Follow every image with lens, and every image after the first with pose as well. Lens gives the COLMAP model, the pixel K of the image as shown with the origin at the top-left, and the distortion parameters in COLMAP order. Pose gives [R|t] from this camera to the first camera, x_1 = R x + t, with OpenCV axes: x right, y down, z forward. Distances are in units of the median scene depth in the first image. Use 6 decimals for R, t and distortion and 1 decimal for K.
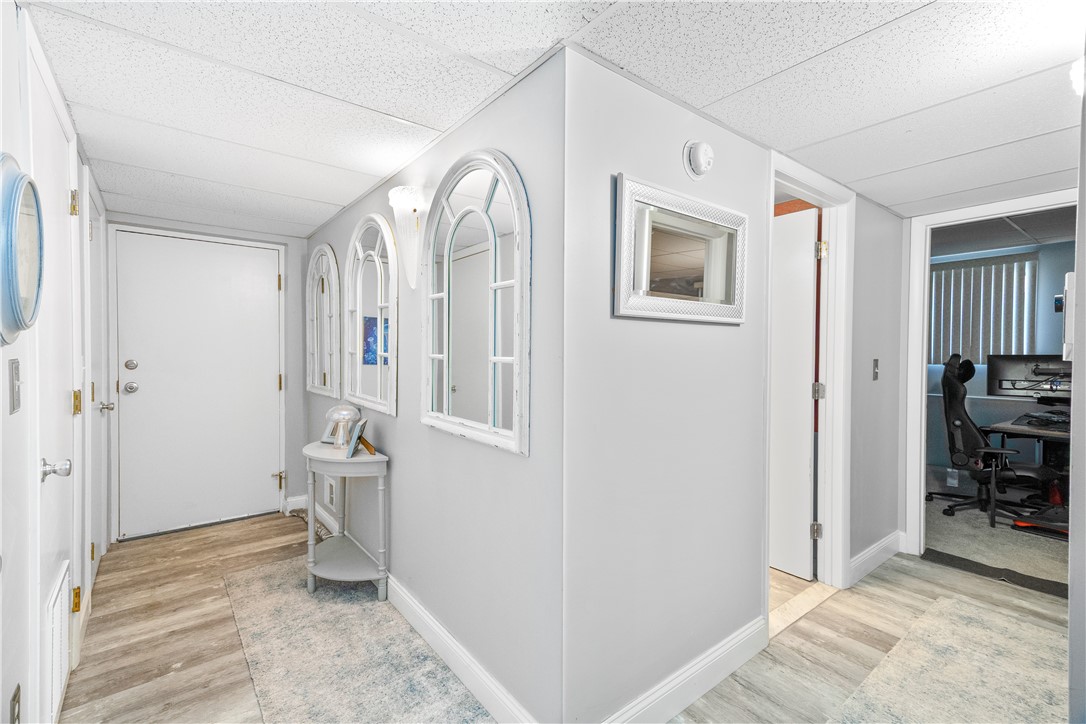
lens RADIAL K [[482.3, 0, 540.4], [0, 482.3, 358.3], [0, 0, 1]] dist [0.022771, 0.000583]
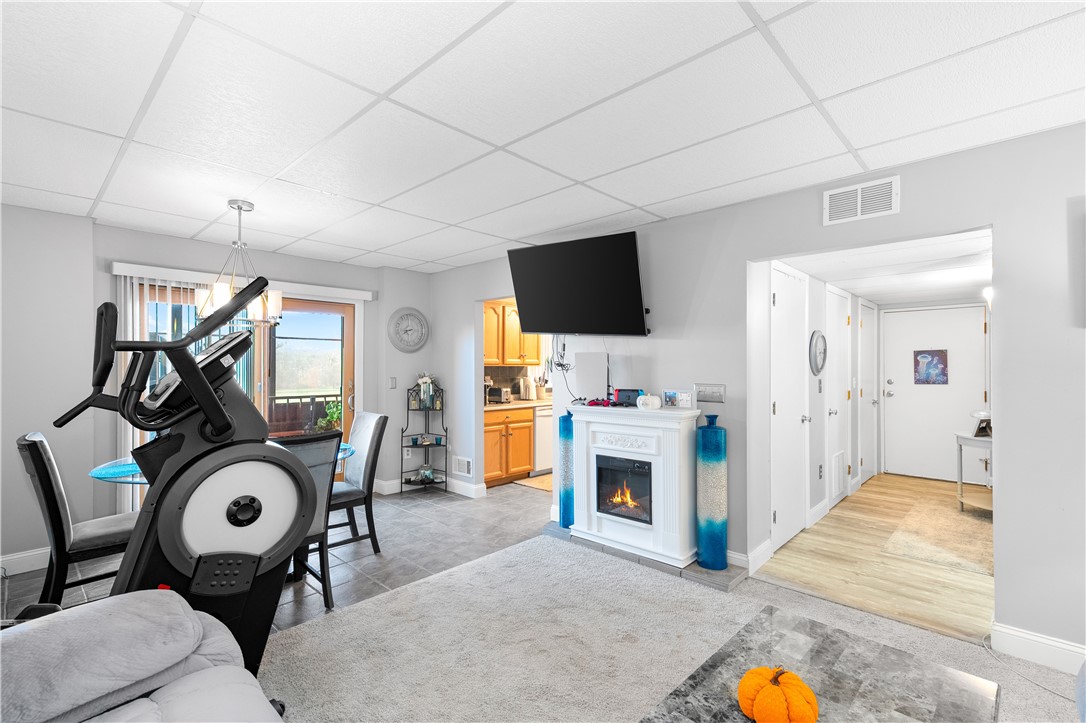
lens RADIAL K [[495.0, 0, 543.0], [0, 495.0, 361.5], [0, 0, 1]] dist [0.023285, 0.000167]
pose [[0.145330, -0.013200, -0.989295, 0.969129], [-0.014235, 0.999780, -0.015431, -0.017755], [0.989281, 0.016325, 0.145110, -0.670885]]
